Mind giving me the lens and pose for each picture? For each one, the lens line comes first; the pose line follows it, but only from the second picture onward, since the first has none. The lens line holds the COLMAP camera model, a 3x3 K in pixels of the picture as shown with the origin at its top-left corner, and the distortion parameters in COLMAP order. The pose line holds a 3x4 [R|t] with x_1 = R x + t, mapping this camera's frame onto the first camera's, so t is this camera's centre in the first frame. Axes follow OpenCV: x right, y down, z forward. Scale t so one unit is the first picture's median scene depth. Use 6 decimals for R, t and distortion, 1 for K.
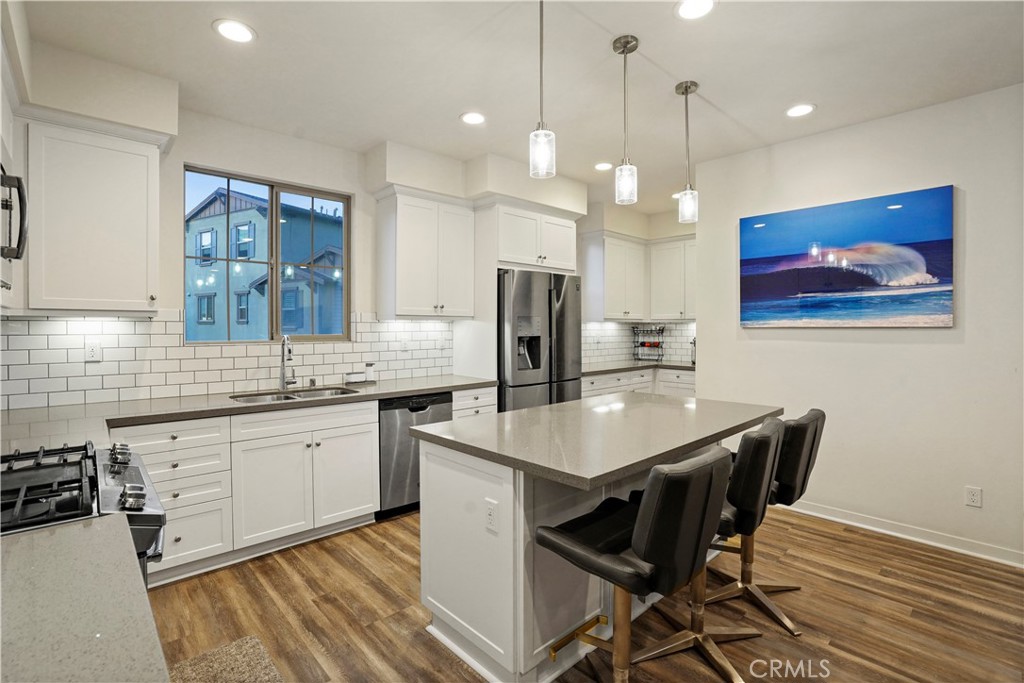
lens RADIAL K [[483.7, 0, 522.0], [0, 483.7, 334.3], [0, 0, 1]] dist [-0.007643, 0.005371]
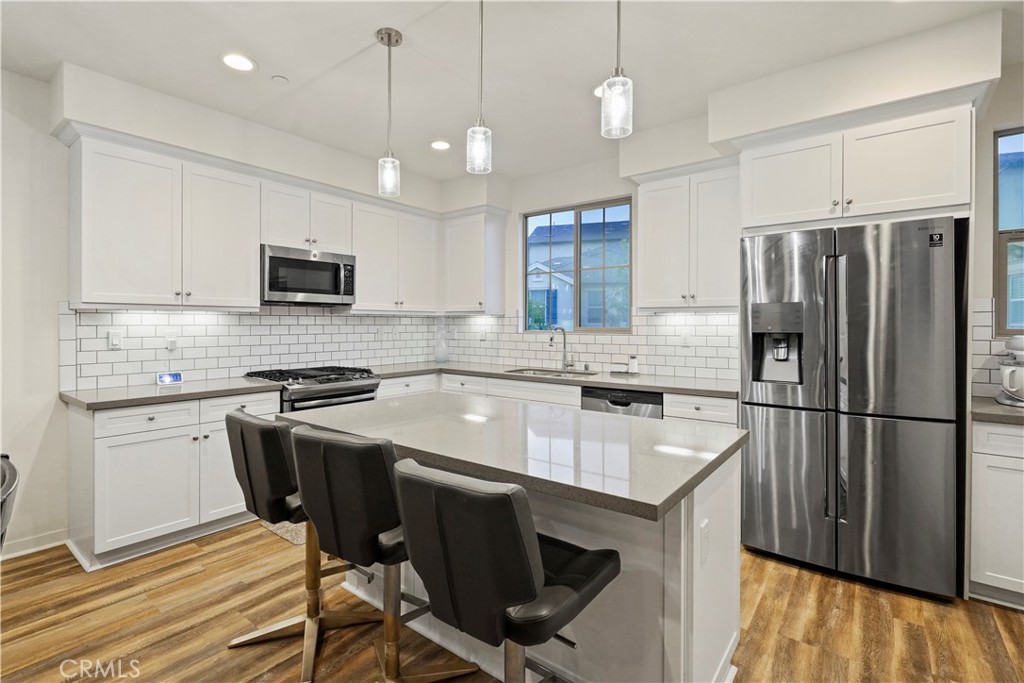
lens RADIAL K [[483.7, 0, 488.7], [0, 483.7, 322.2], [0, 0, 1]] dist [-0.007643, 0.005371]
pose [[0.132766, -0.005861, -0.991130, 0.760986], [-0.017194, 0.999818, -0.008216, 0.002864], [0.990998, 0.018133, 0.132642, 0.645825]]
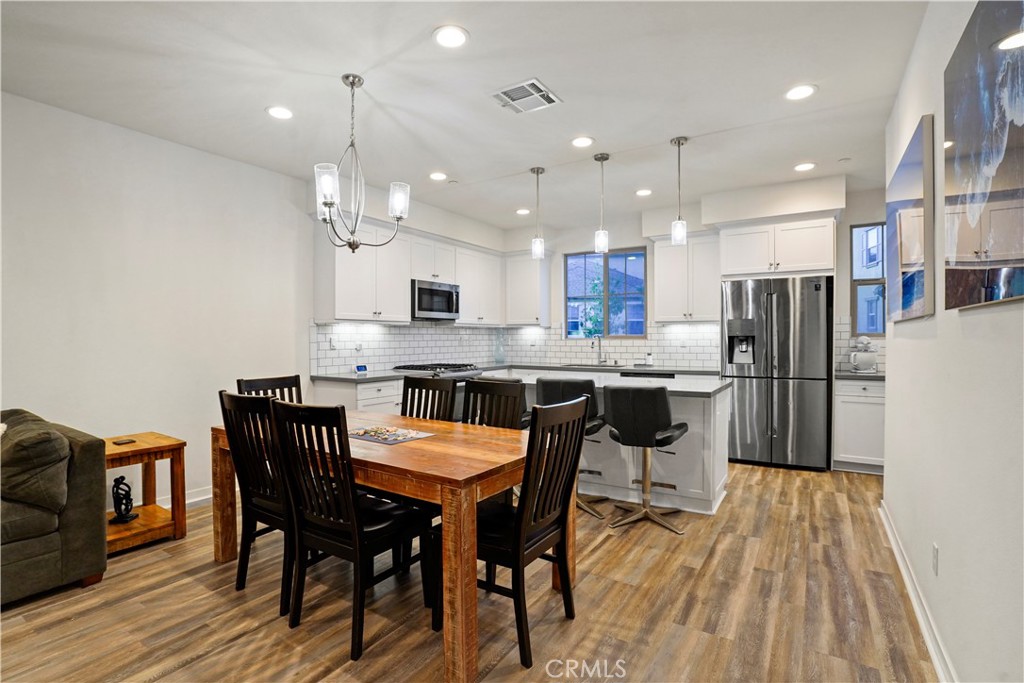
lens RADIAL K [[483.7, 0, 502.5], [0, 483.7, 338.7], [0, 0, 1]] dist [-0.007643, 0.005371]
pose [[0.234055, -0.000058, -0.972223, 1.264782], [-0.013309, 0.999906, -0.003264, 0.027593], [0.972132, 0.013704, 0.234032, 0.198204]]
